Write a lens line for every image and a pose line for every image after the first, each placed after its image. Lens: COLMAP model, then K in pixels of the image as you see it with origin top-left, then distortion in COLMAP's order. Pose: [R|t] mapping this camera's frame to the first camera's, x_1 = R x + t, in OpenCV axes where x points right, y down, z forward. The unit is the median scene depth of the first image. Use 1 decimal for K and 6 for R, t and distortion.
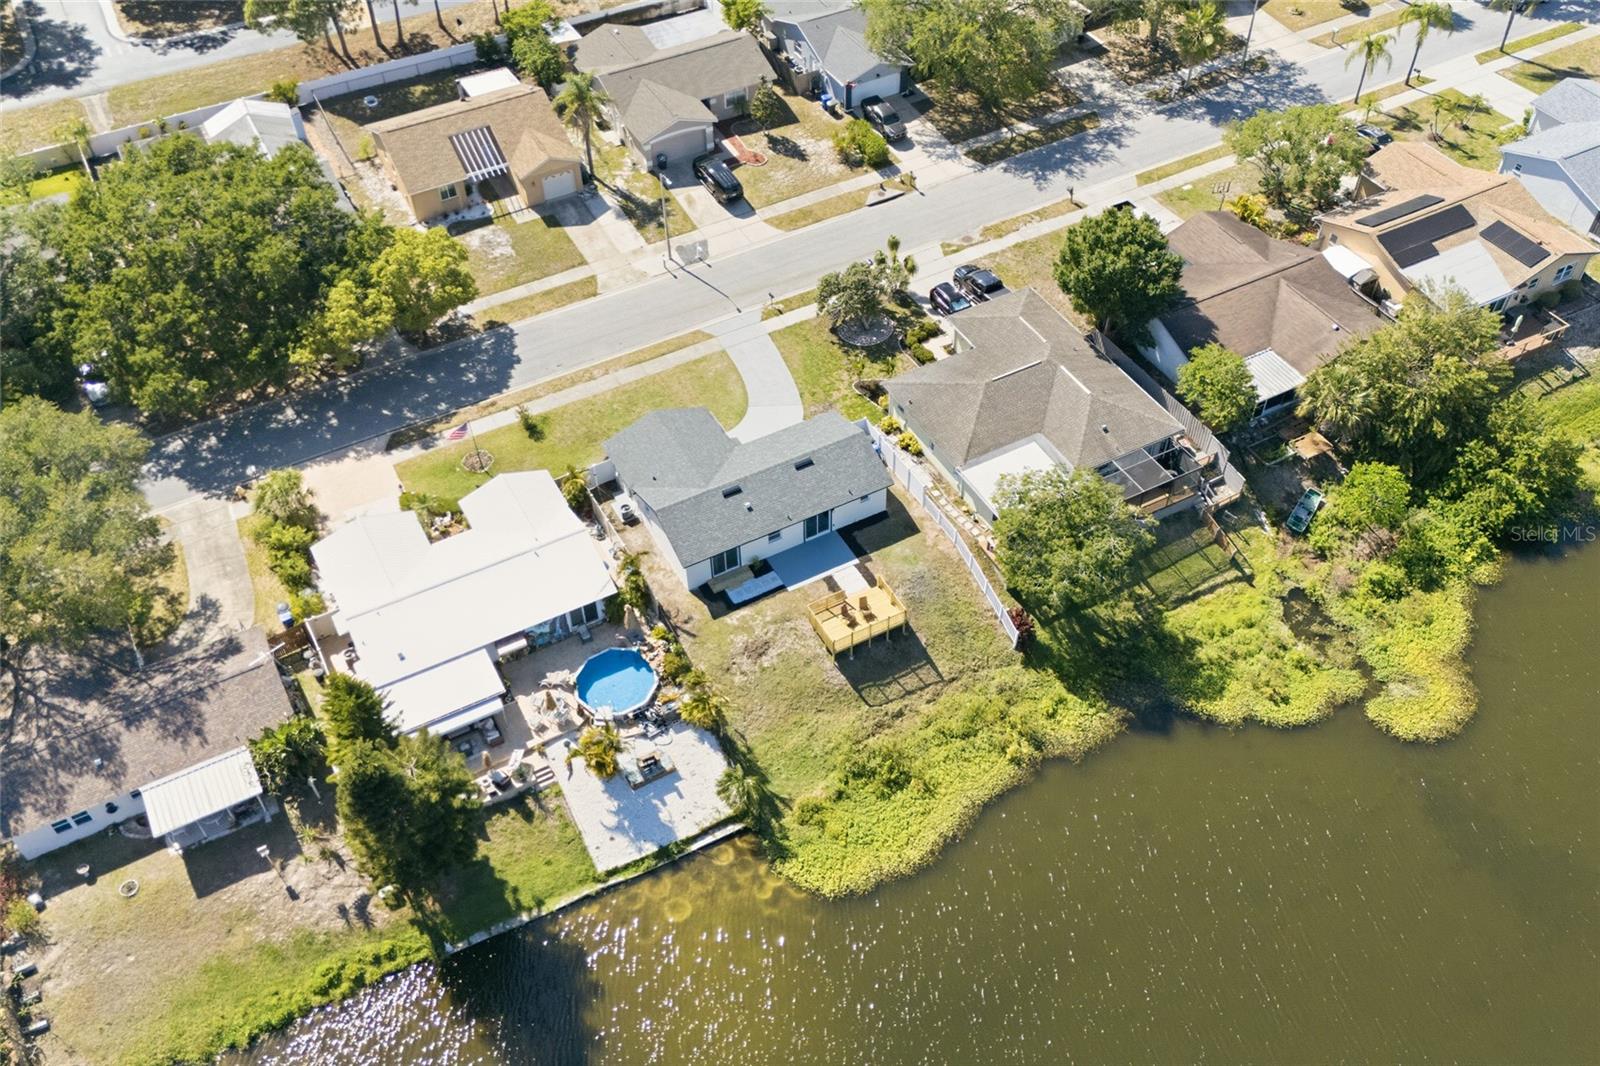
lens RADIAL K [[1436.7, 0, 800.0], [0, 1436.7, 533.0], [0, 0, 1]] dist [0.051321, -0.011226]
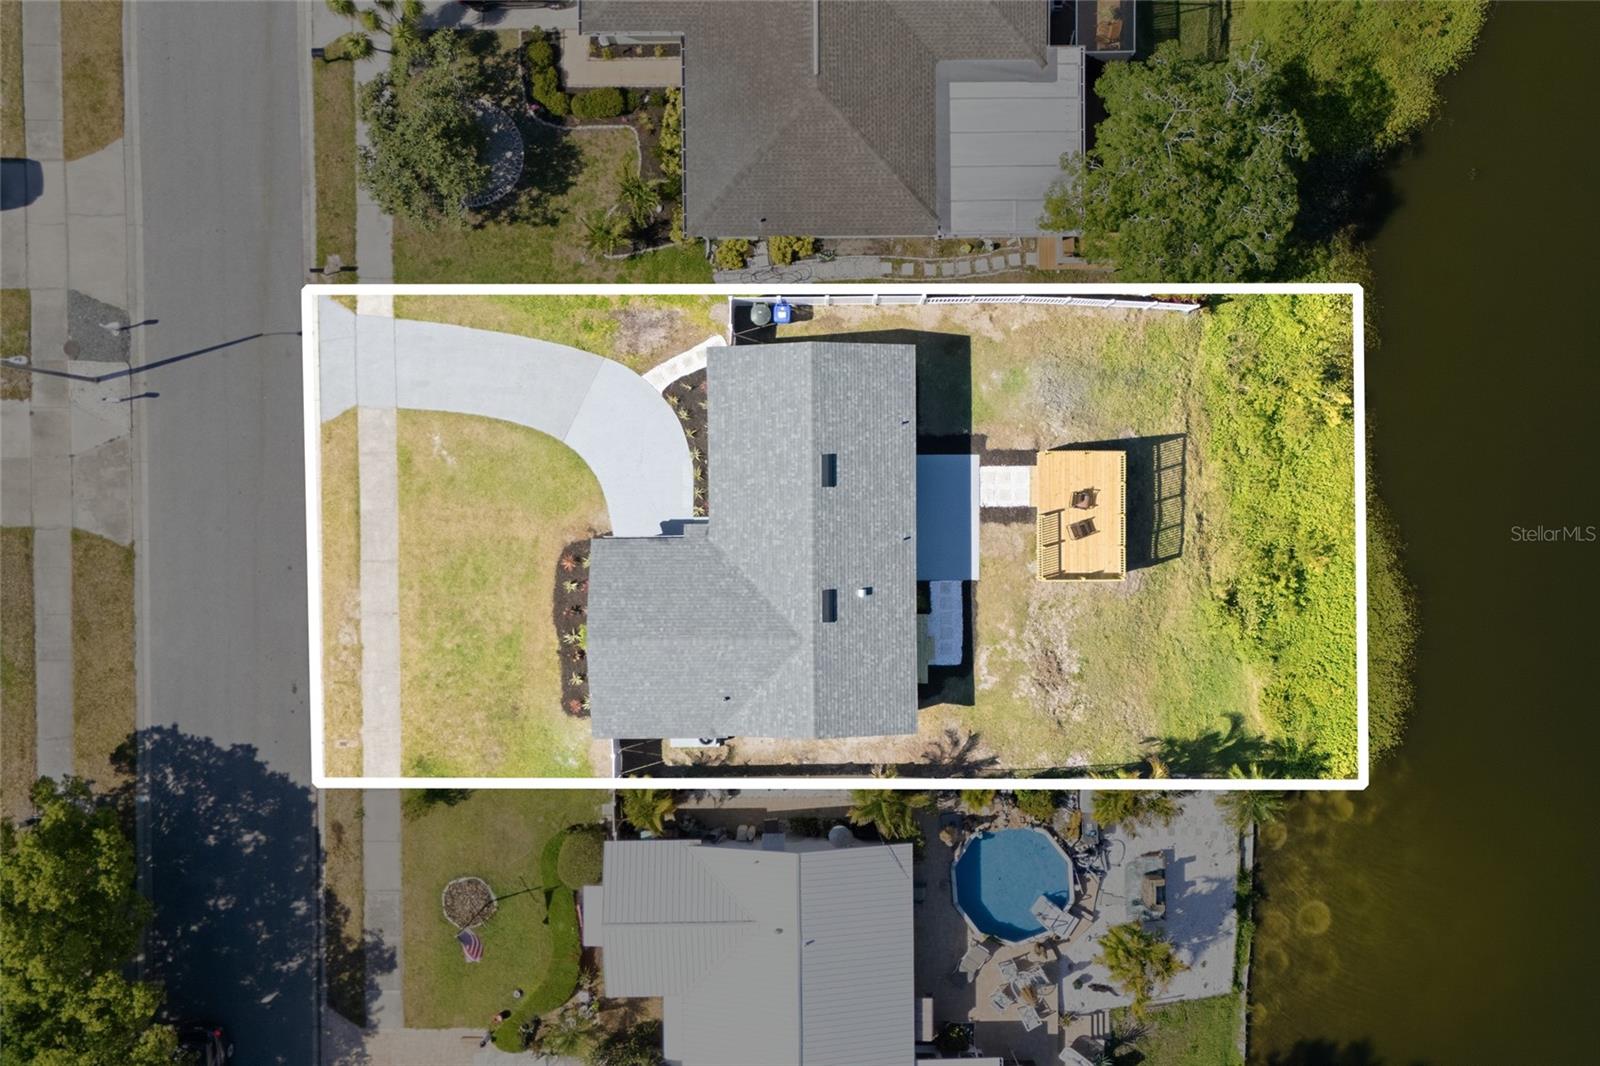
lens RADIAL K [[1436.7, 0, 800.0], [0, 1436.7, 533.0], [0, 0, 1]] dist [0.051321, -0.011226]
pose [[0.466371, -0.884589, -0.000793, -0.026282], [0.646035, 0.339988, 0.683408, -0.467329], [-0.604265, -0.319234, 0.730036, 0.583468]]
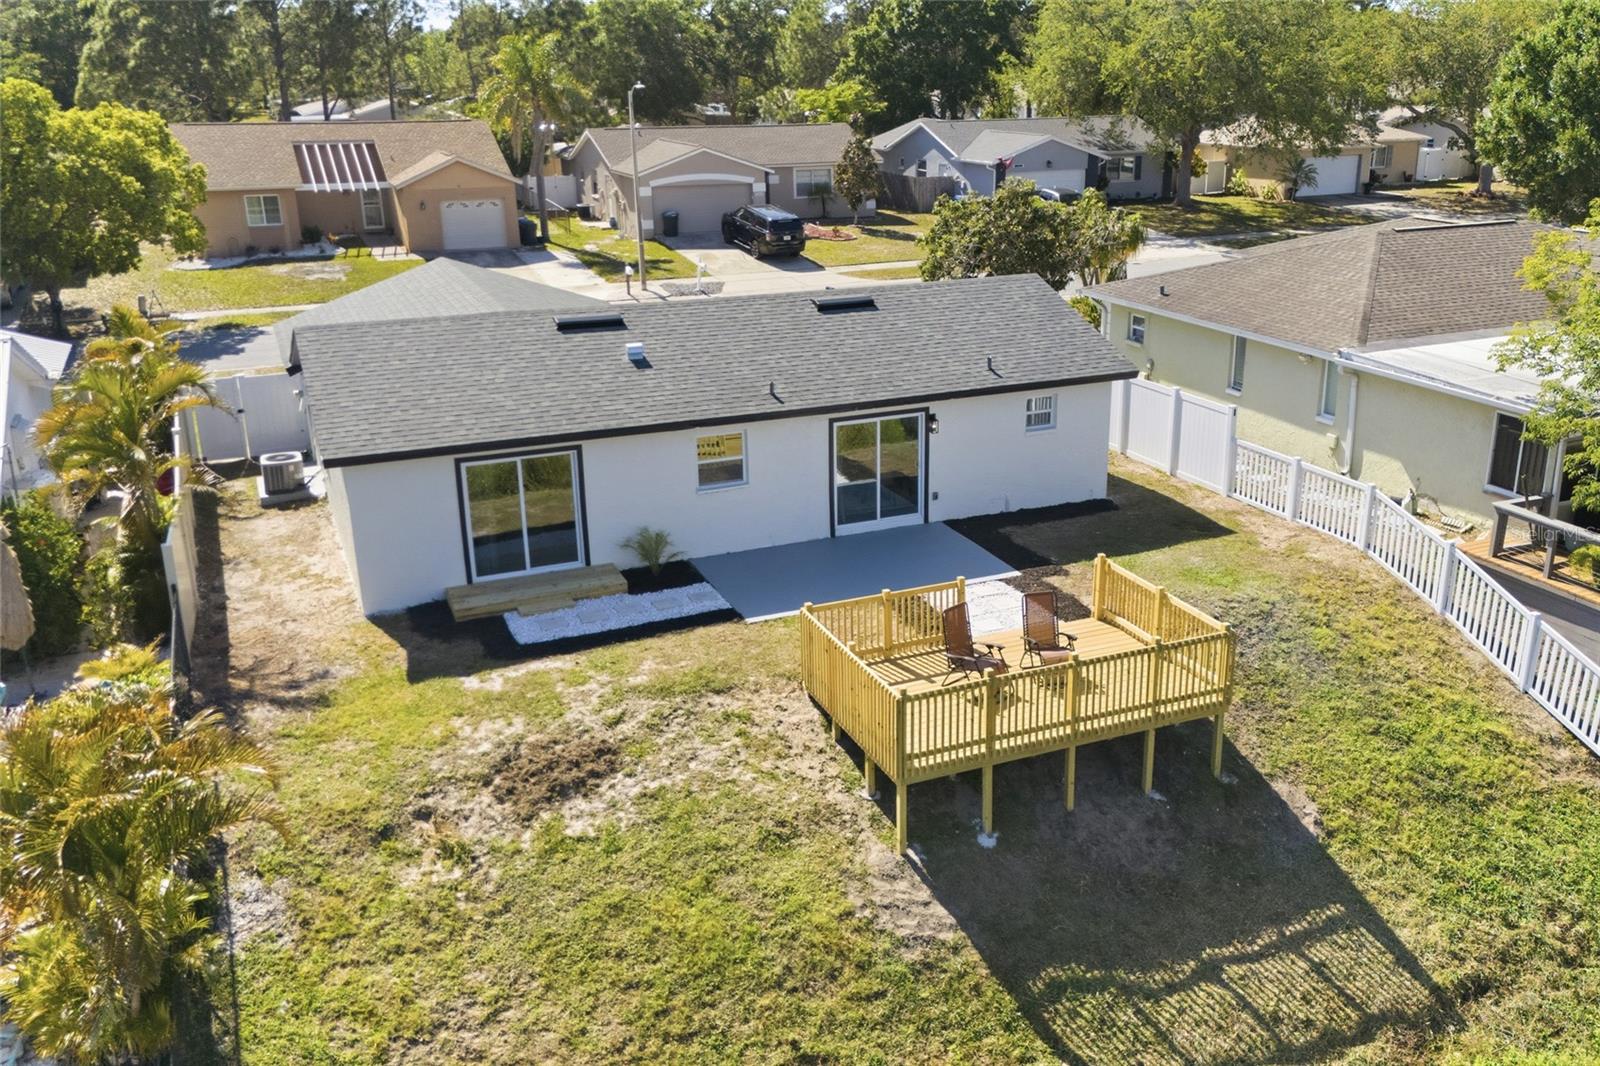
lens RADIAL K [[1406.2, 0, 875.7], [0, 1406.2, 533.7], [0, 0, 1]] dist [0.045273, -0.004091]
pose [[0.997952, 0.028173, -0.057424, 0.029336], [-0.051298, 0.888787, -0.455440, 0.140274], [0.038207, 0.457454, 0.888412, 0.775331]]
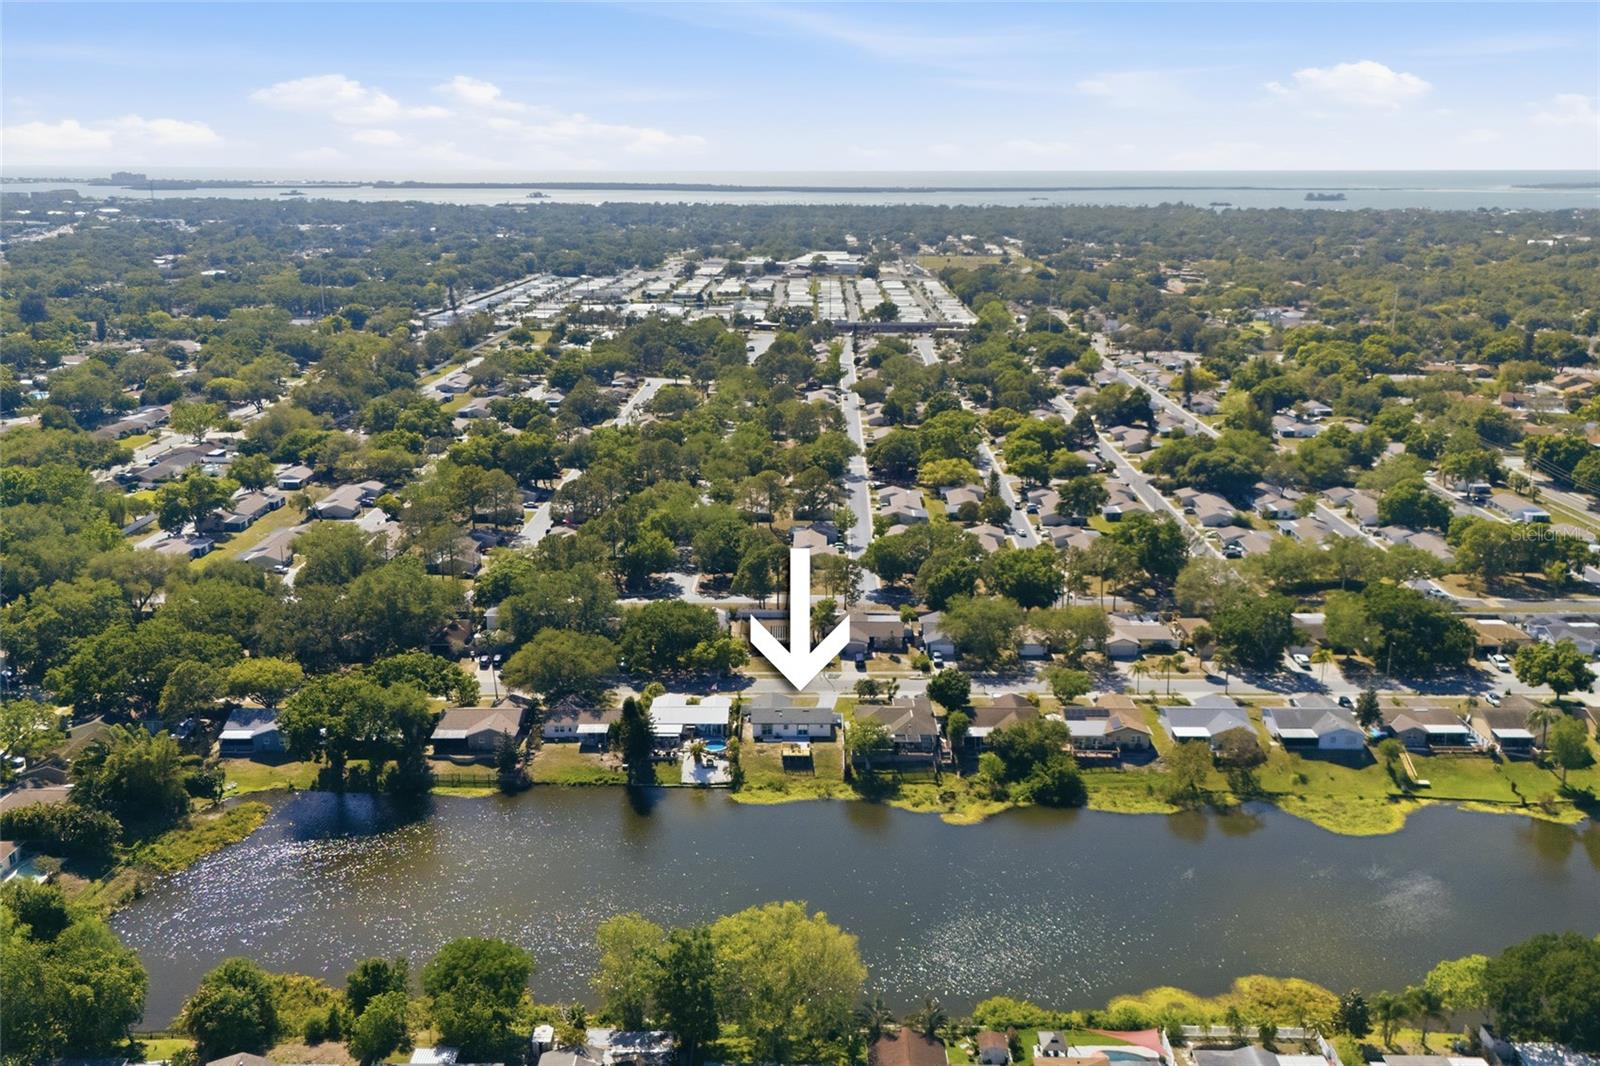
lens RADIAL K [[1436.7, 0, 800.0], [0, 1436.7, 533.0], [0, 0, 1]] dist [0.051321, -0.011226]
pose [[0.879067, 0.135620, -0.456999, 1.329930], [-0.352857, 0.829712, -0.432517, 0.956734], [0.320519, 0.541467, 0.777227, -1.535349]]
